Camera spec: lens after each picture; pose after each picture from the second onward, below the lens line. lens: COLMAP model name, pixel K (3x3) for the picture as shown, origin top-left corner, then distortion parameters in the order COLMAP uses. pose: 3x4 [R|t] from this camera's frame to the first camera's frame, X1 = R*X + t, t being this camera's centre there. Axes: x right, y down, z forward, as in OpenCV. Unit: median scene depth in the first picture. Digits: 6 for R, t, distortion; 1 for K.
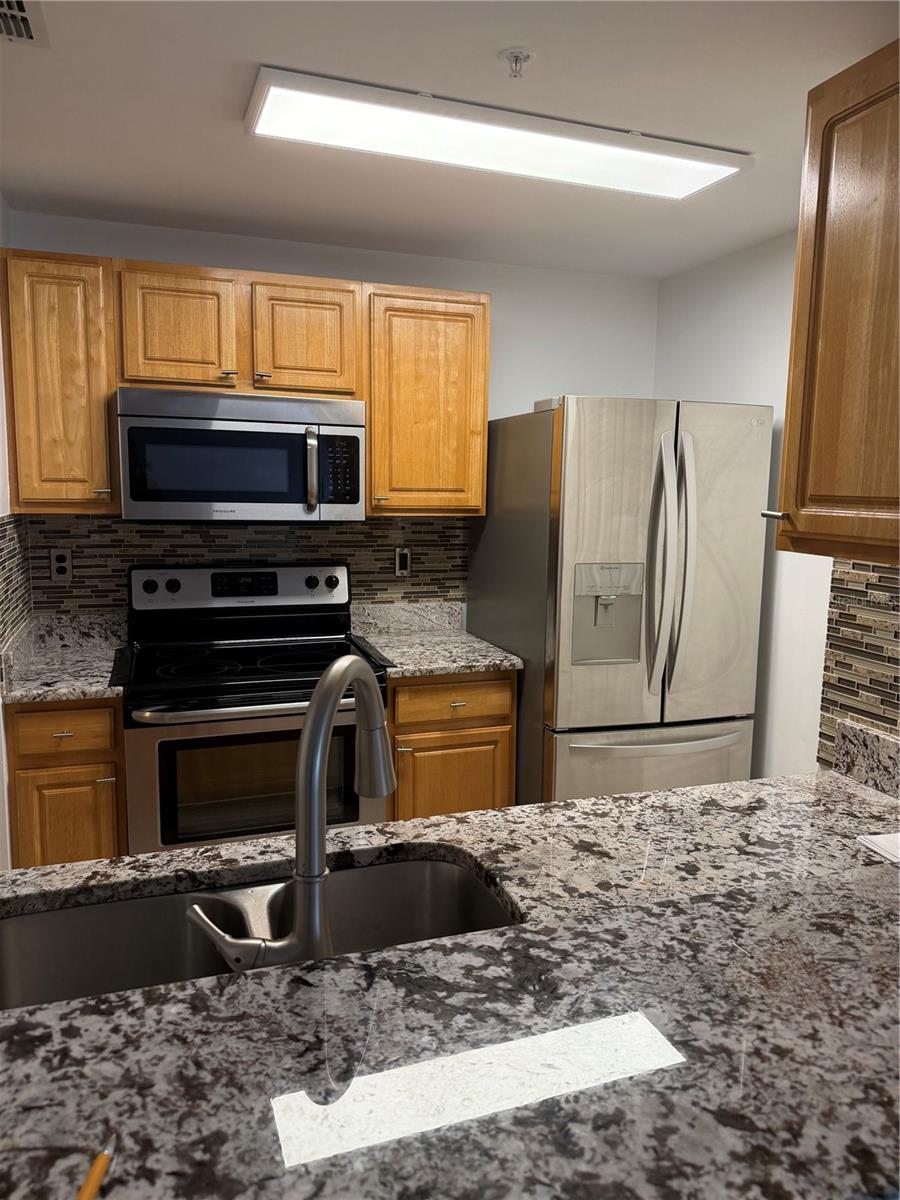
lens RADIAL K [[839.8, 0, 459.4], [0, 839.8, 607.4], [0, 0, 1]] dist [0.074561, -0.096811]
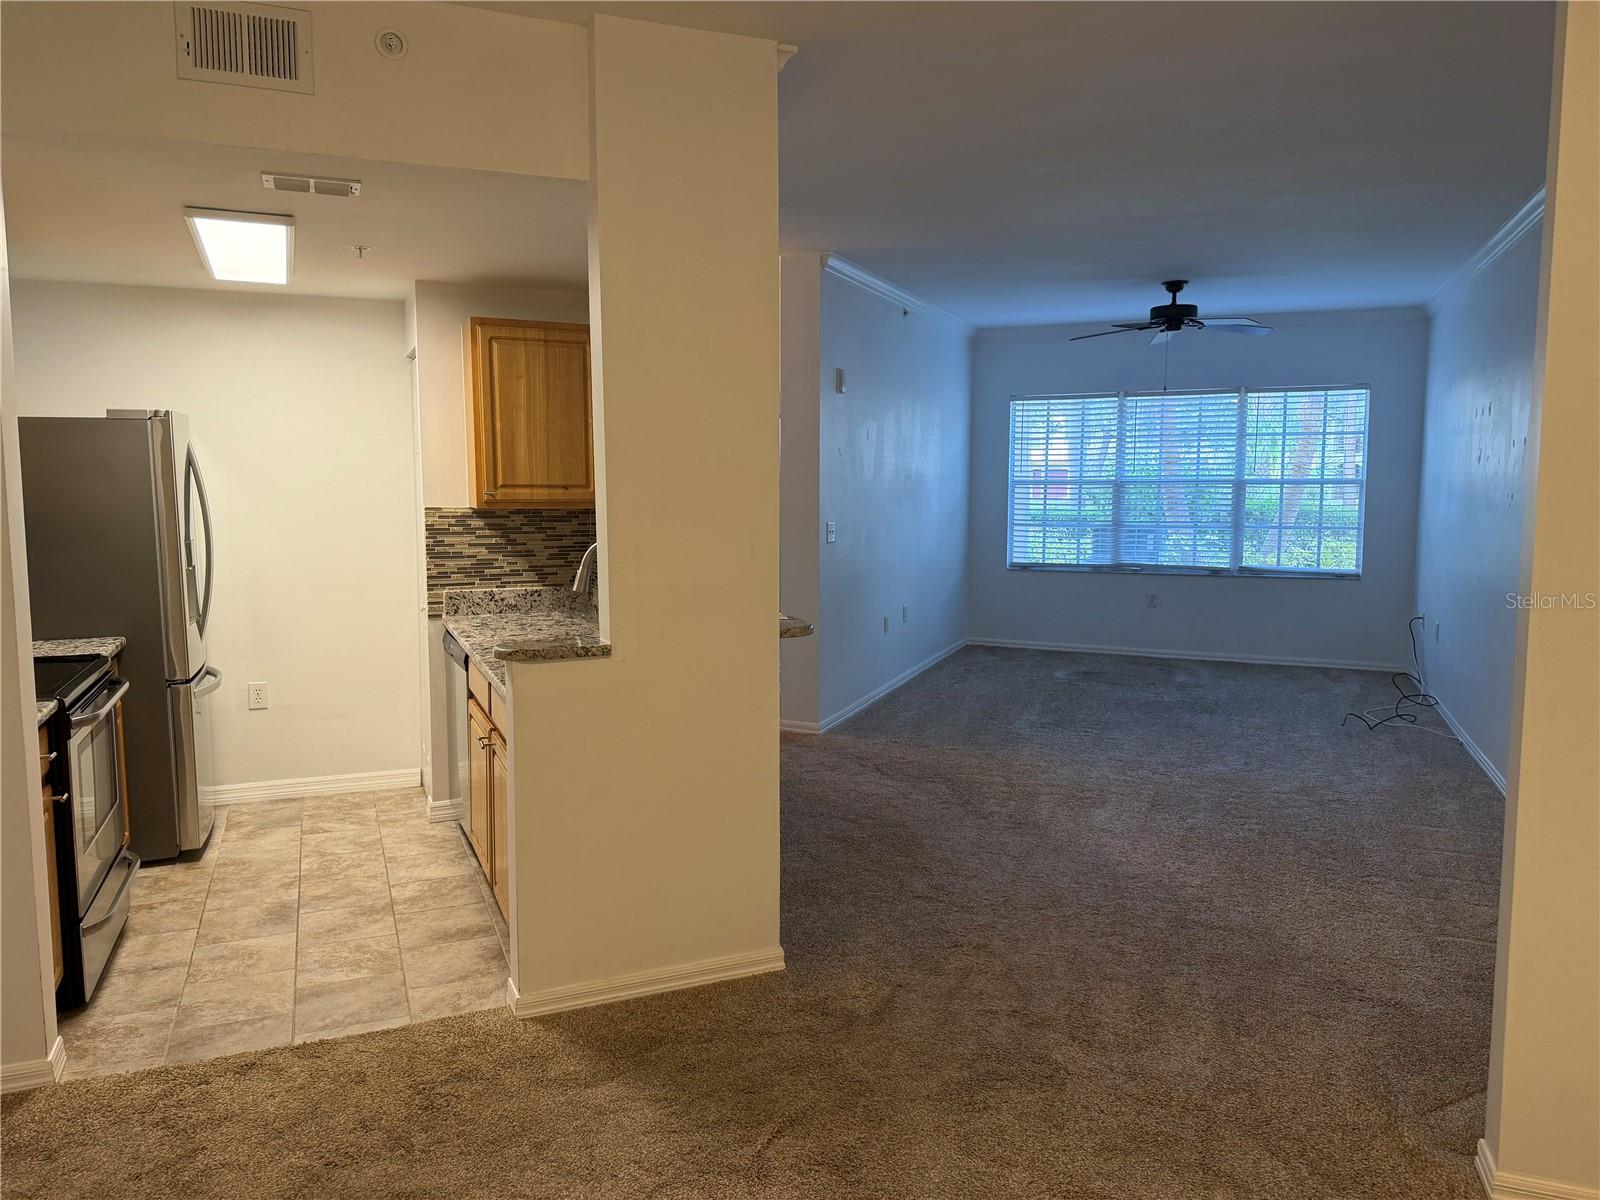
lens RADIAL K [[1119.8, 0, 779.9], [0, 1119.8, 589.8], [0, 0, 1]] dist [0.074561, -0.096811]
pose [[-0.053003, -0.121785, 0.991140, -1.558645], [0.142886, 0.981397, 0.128229, -0.072024], [-0.988319, 0.148417, -0.034615, 0.188792]]
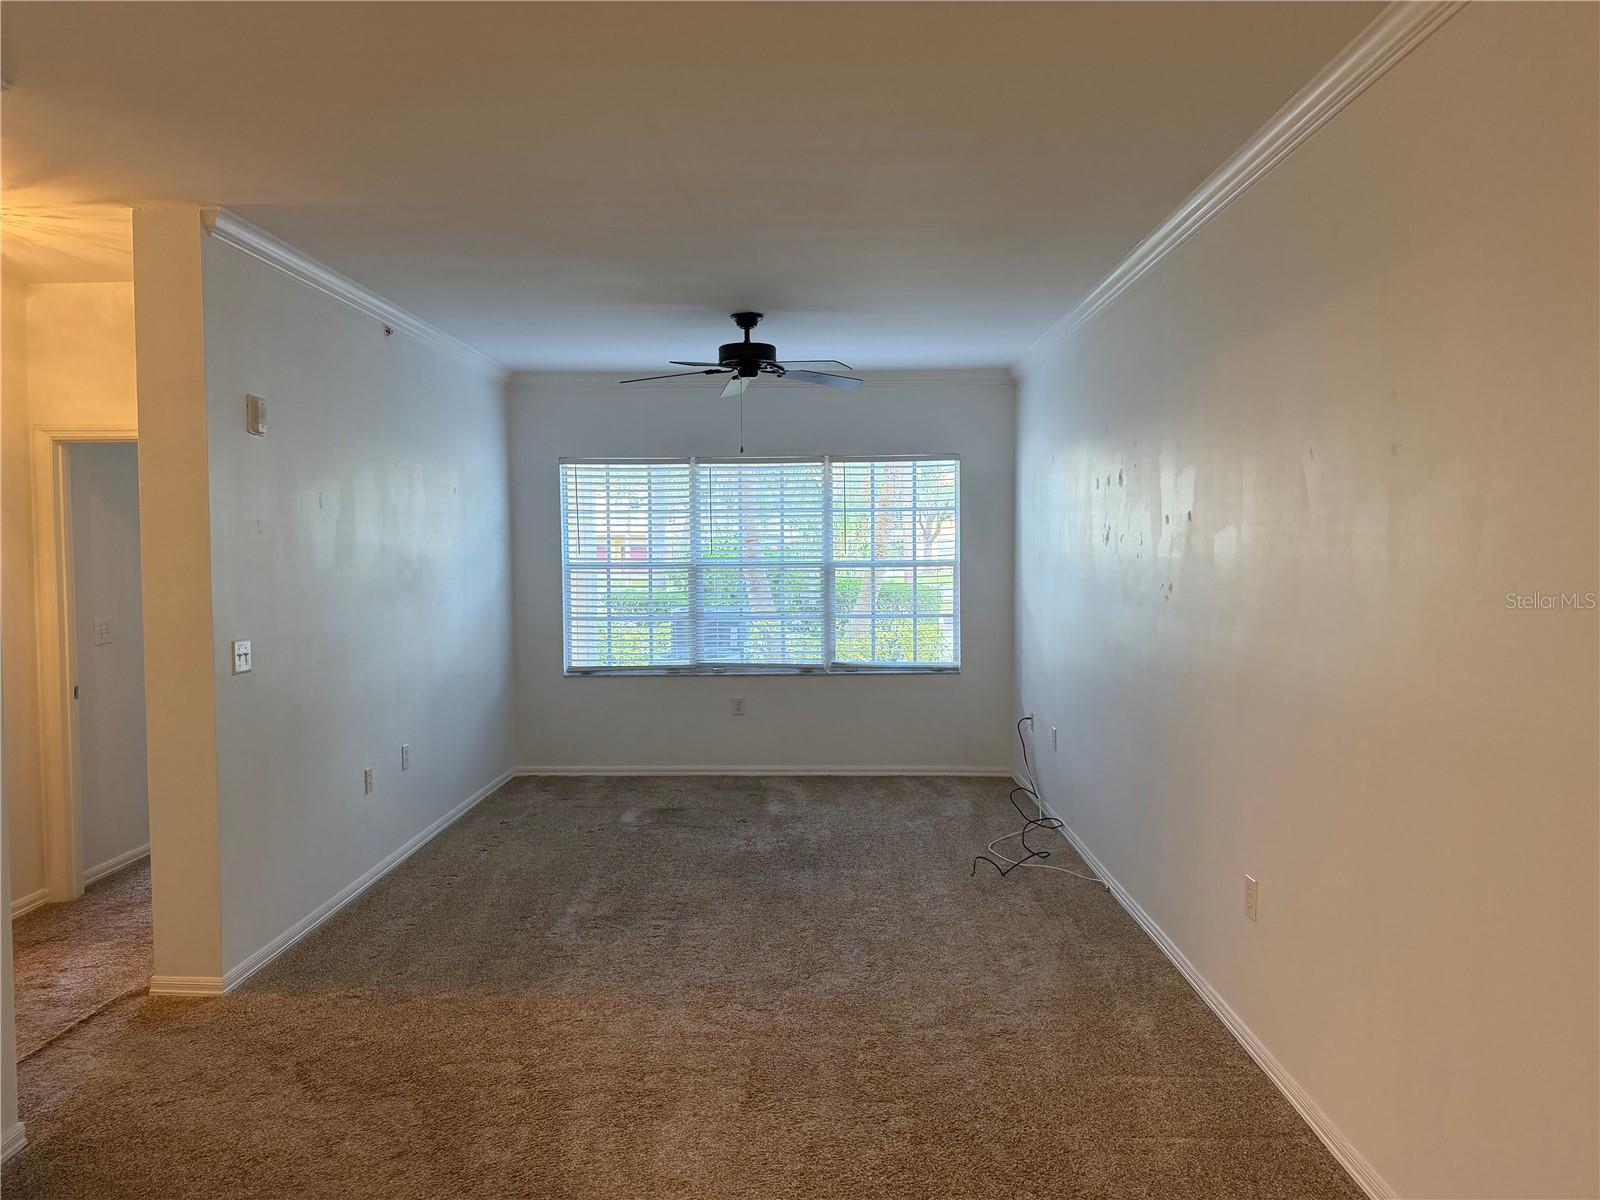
lens RADIAL K [[1119.8, 0, 794.5], [0, 1119.8, 574.9], [0, 0, 1]] dist [0.074561, -0.096811]
pose [[-0.412015, -0.038814, 0.910350, -0.854083], [0.130467, 0.986285, 0.101100, -0.034141], [-0.901788, 0.160426, -0.401300, -0.085969]]
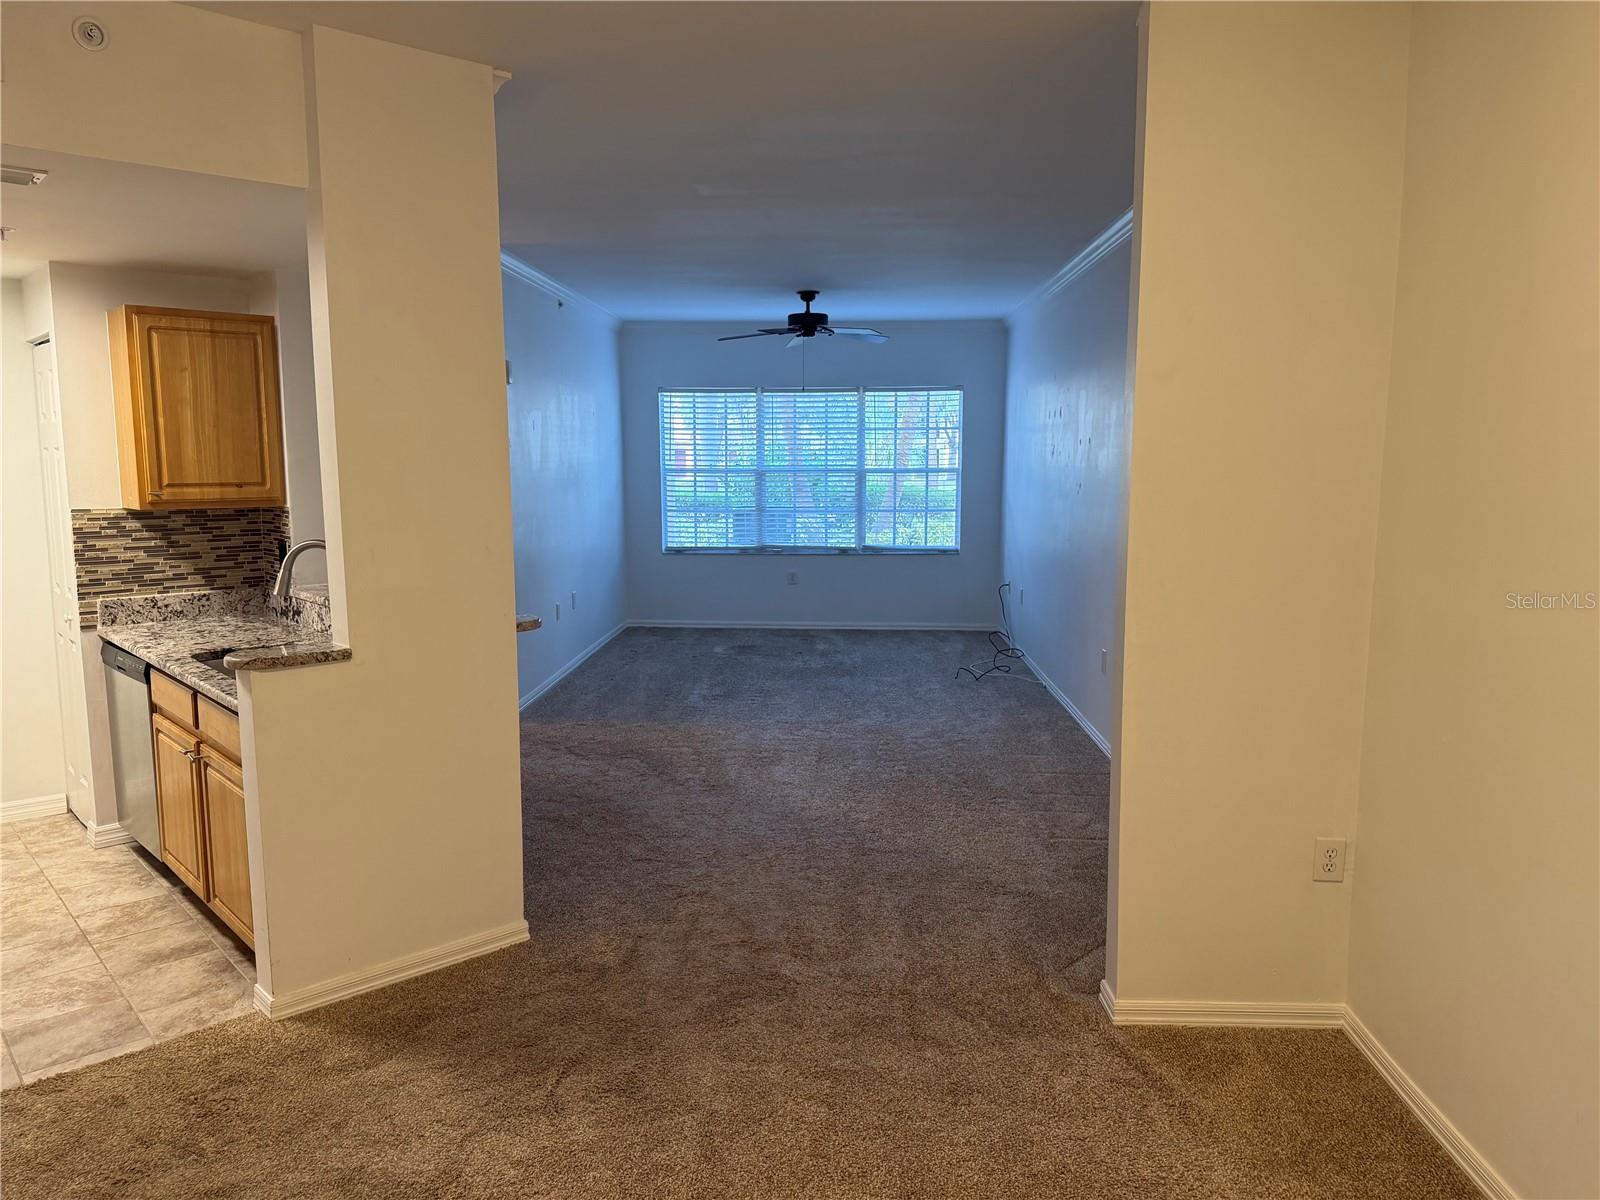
lens RADIAL K [[1119.8, 0, 772.4], [0, 1119.8, 604.0], [0, 0, 1]] dist [0.074561, -0.096811]
pose [[-0.373196, -0.140974, 0.916979, -1.657561], [0.129174, 0.970865, 0.201829, -0.120507], [-0.918716, 0.193772, -0.344113, 0.324626]]
